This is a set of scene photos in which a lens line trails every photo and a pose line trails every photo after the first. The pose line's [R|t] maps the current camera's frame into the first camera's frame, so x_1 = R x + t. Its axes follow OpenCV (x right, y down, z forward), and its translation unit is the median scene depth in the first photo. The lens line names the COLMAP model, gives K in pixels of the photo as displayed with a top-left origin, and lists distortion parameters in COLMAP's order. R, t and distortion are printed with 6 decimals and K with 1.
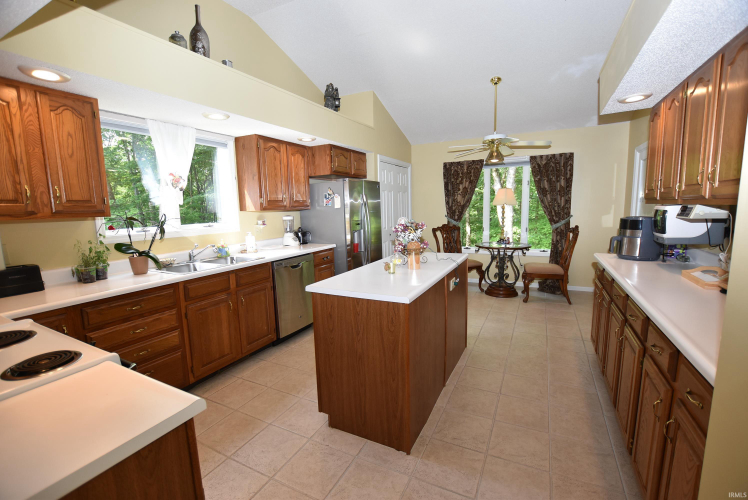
lens RADIAL K [[324.8, 0, 374.0], [0, 324.8, 250.0], [0, 0, 1]] dist [-0.033906, 0.000494]
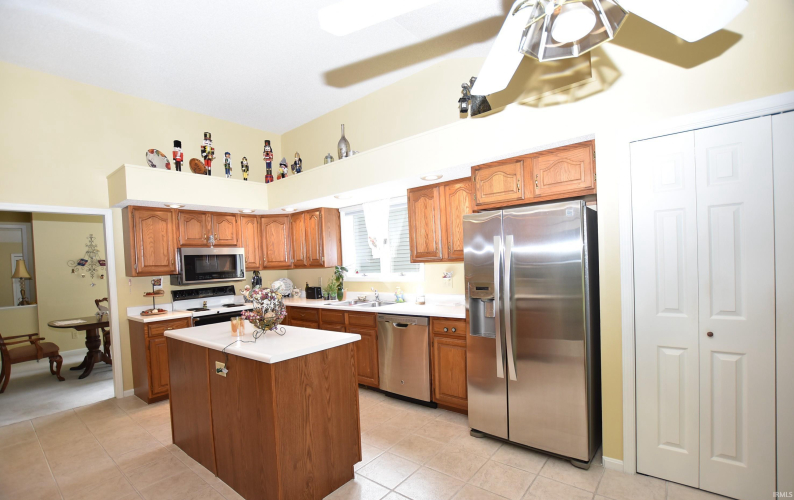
lens RADIAL K [[365.3, 0, 396.0], [0, 365.3, 270.6], [0, 0, 1]] dist [-0.000511, -0.000128]
pose [[-0.217766, 0.061394, -0.974068, 0.677215], [-0.080258, 0.993513, 0.080562, -0.166103], [0.972696, 0.095721, -0.211426, 1.049918]]
